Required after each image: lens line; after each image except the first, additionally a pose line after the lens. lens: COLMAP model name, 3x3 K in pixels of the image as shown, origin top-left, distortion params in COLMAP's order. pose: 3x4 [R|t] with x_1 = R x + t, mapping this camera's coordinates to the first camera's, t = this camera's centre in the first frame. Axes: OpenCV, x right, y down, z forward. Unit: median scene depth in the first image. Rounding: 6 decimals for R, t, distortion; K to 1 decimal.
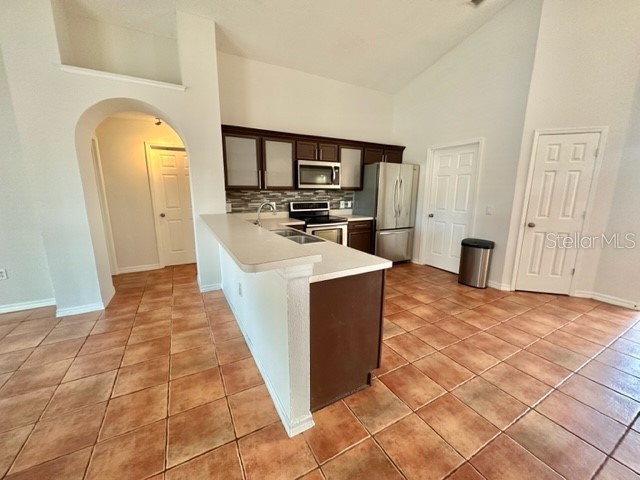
lens RADIAL K [[254.0, 0, 318.5], [0, 254.0, 240.7], [0, 0, 1]] dist [-0.011997, 0.003047]
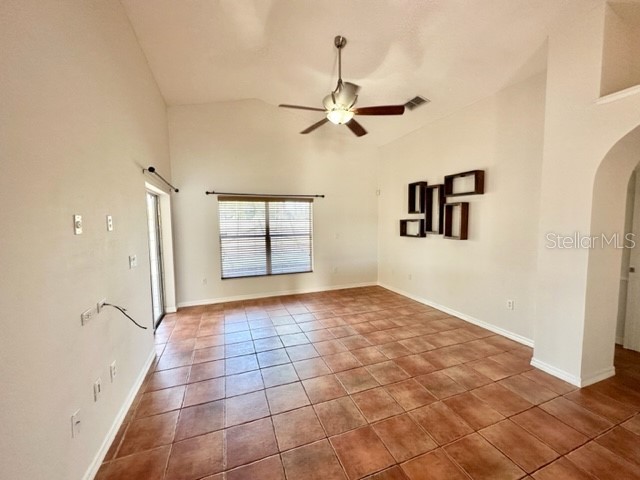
lens RADIAL K [[254.0, 0, 318.5], [0, 254.0, 240.7], [0, 0, 1]] dist [-0.011997, 0.003047]
pose [[-0.145275, 0.068716, -0.987002, 0.011873], [-0.186034, 0.977895, 0.095464, -0.120159], [0.971744, 0.197484, -0.129280, 0.264080]]
